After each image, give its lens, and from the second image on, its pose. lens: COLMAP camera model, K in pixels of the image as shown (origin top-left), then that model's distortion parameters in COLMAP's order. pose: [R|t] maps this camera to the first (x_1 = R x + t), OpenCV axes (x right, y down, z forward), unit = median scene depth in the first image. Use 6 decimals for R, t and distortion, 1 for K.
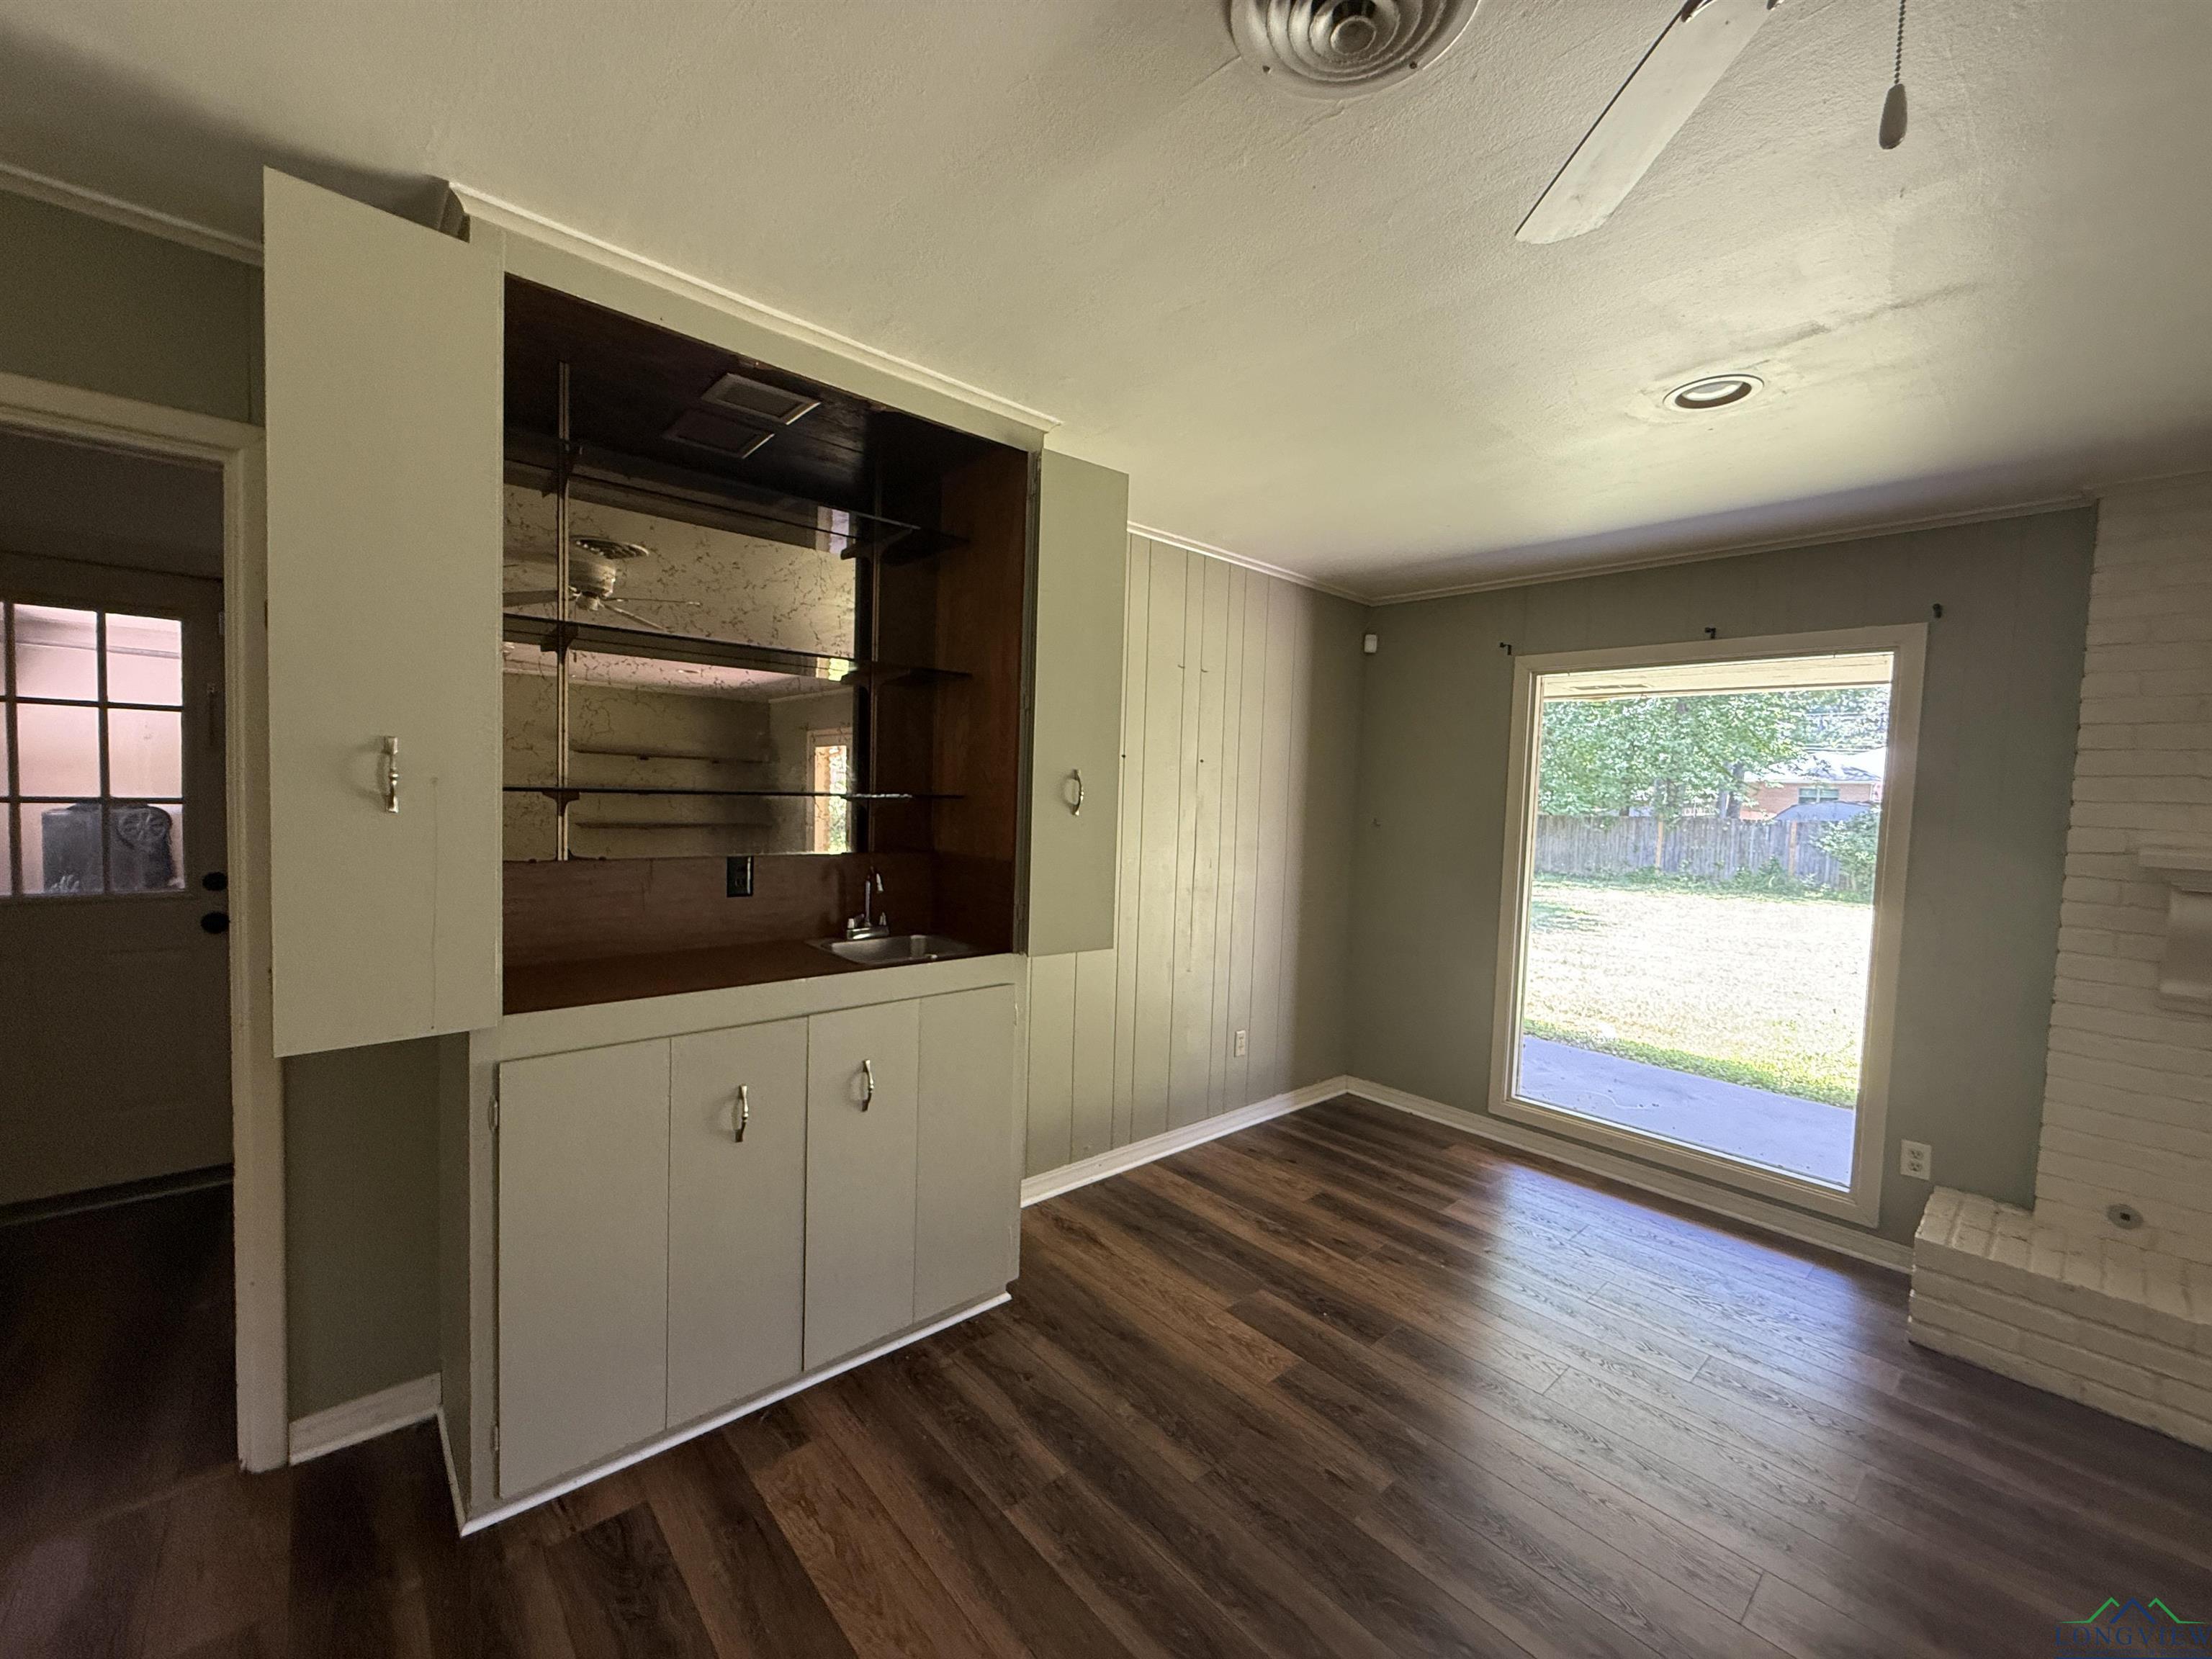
lens RADIAL K [[884.5, 0, 1100.6], [0, 884.5, 831.6], [0, 0, 1]] dist [-0.000832, -0.000026]
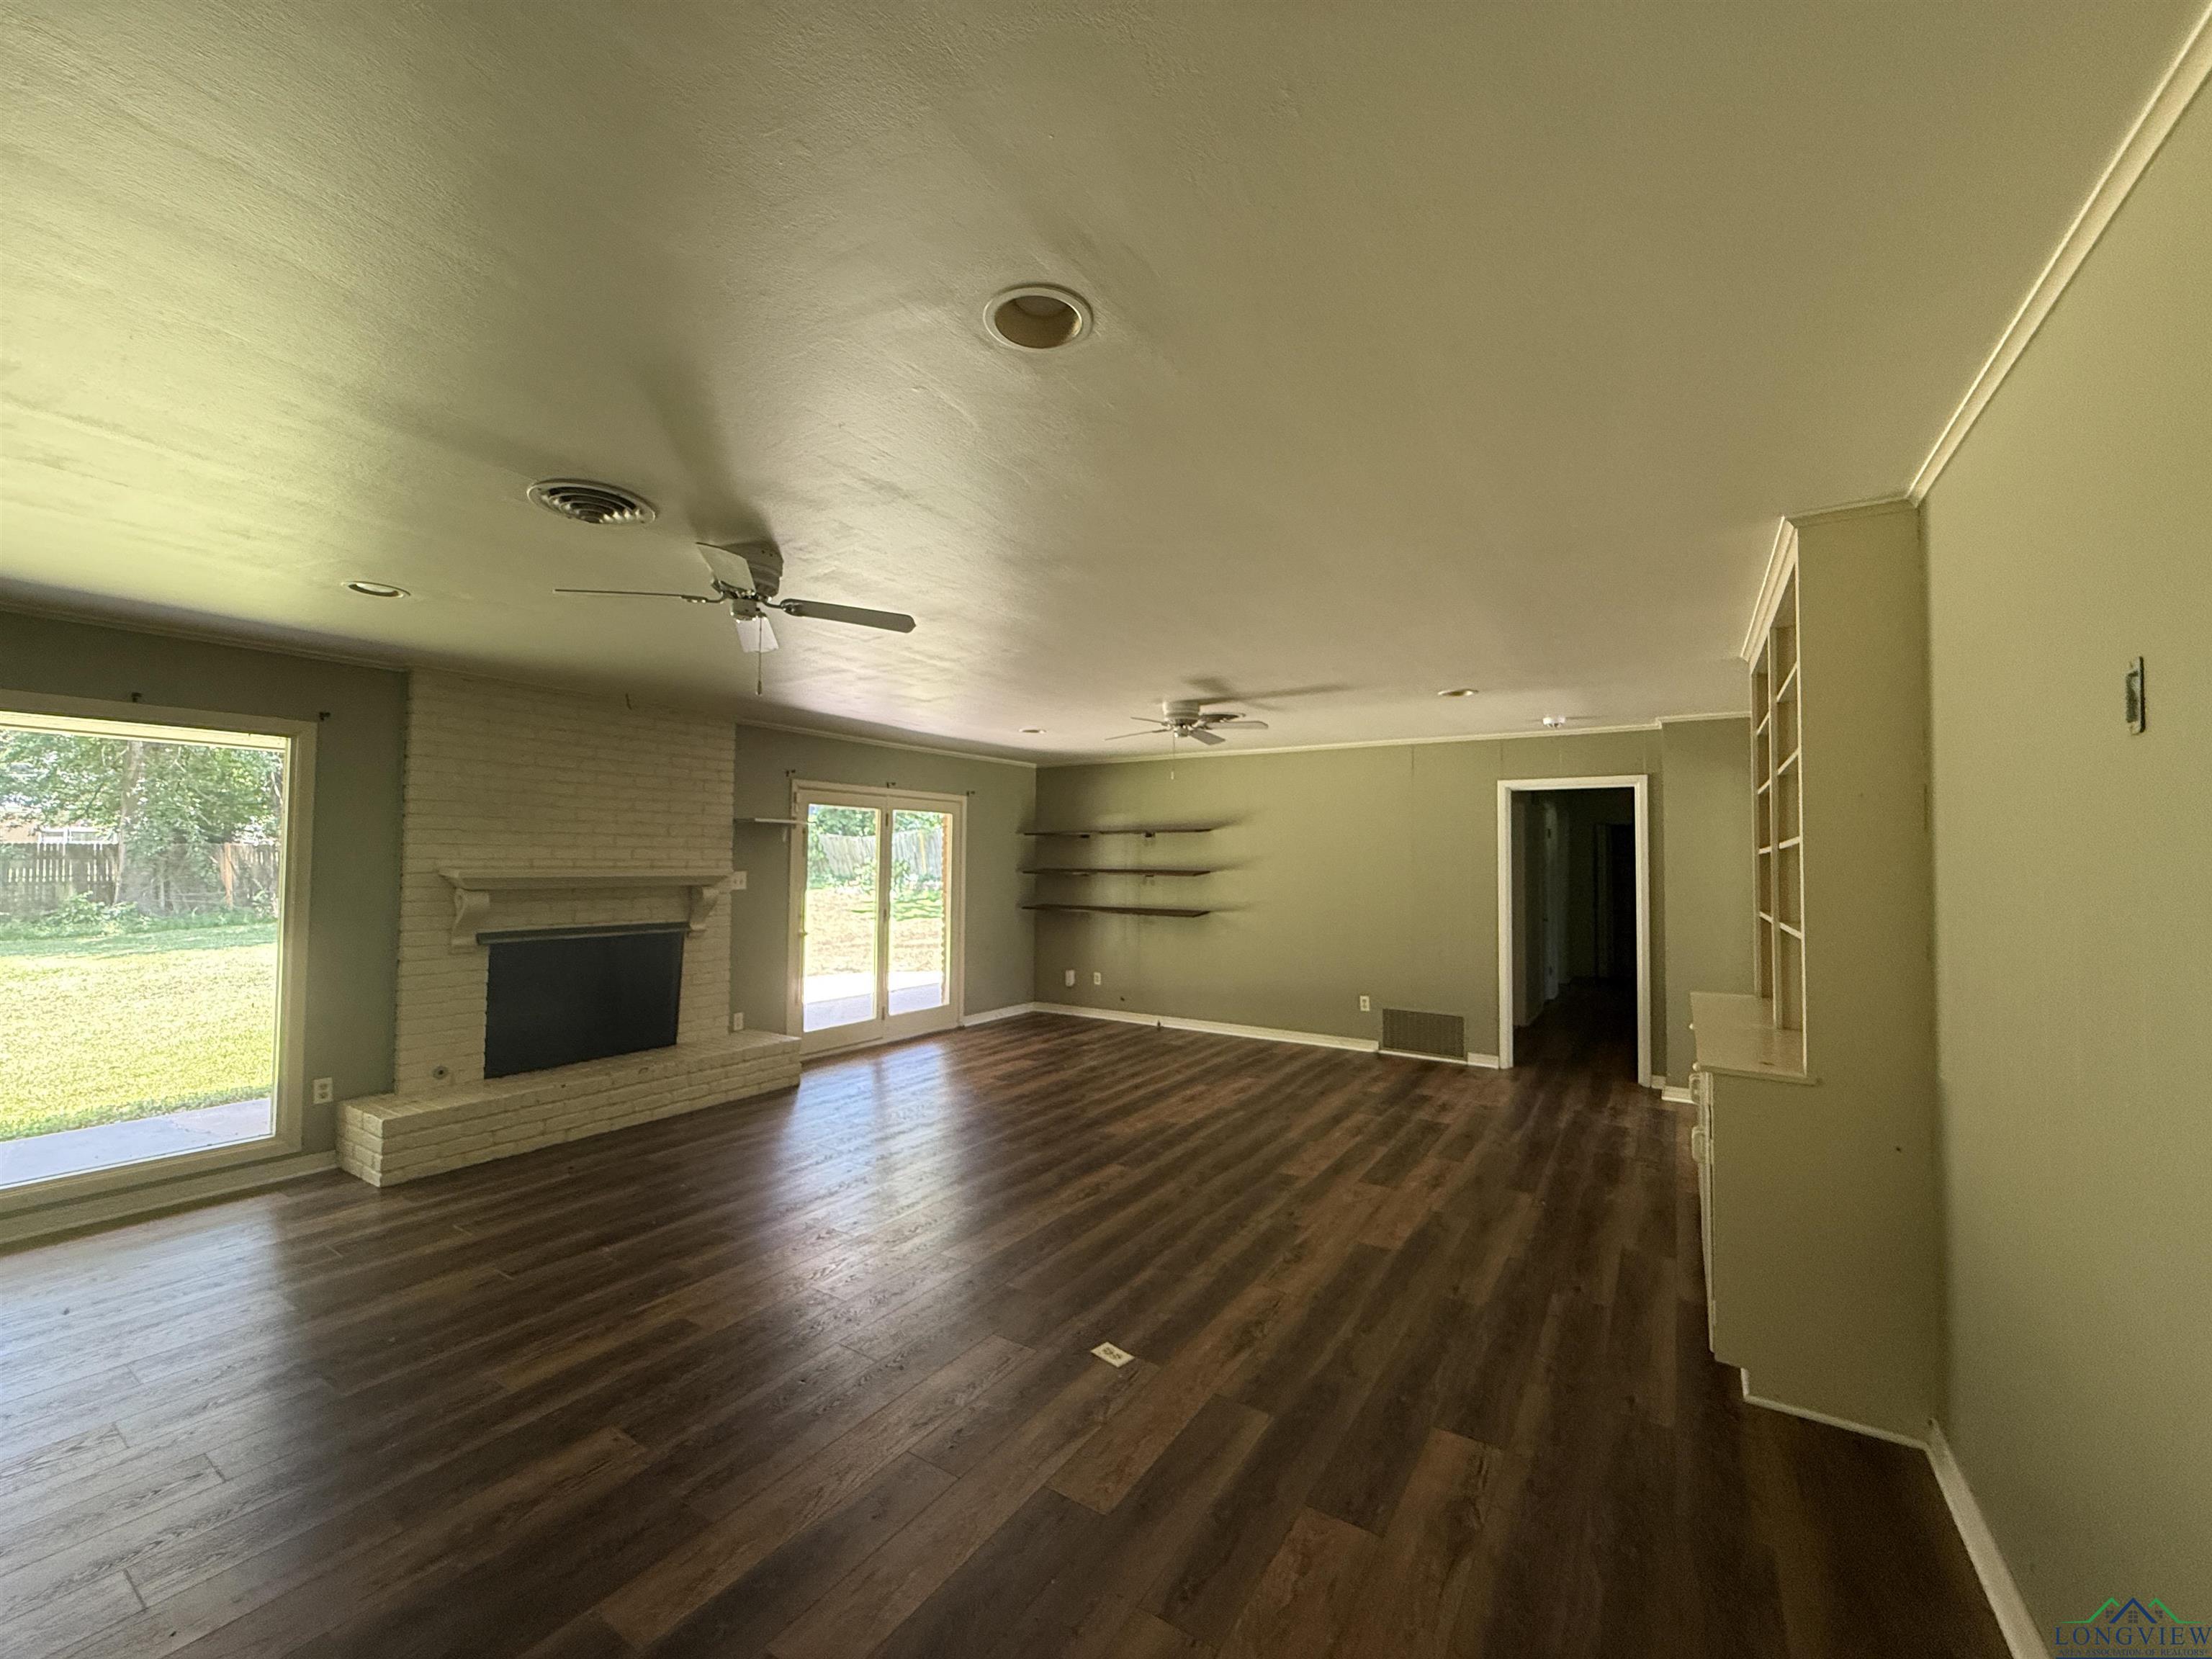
lens RADIAL K [[884.5, 0, 1100.6], [0, 884.5, 831.6], [0, 0, 1]] dist [-0.000832, -0.000026]
pose [[-0.258787, -0.012055, 0.965859, -0.825742], [0.028094, 0.999405, 0.020001, -0.048680], [-0.965526, 0.032311, -0.258295, 0.130102]]
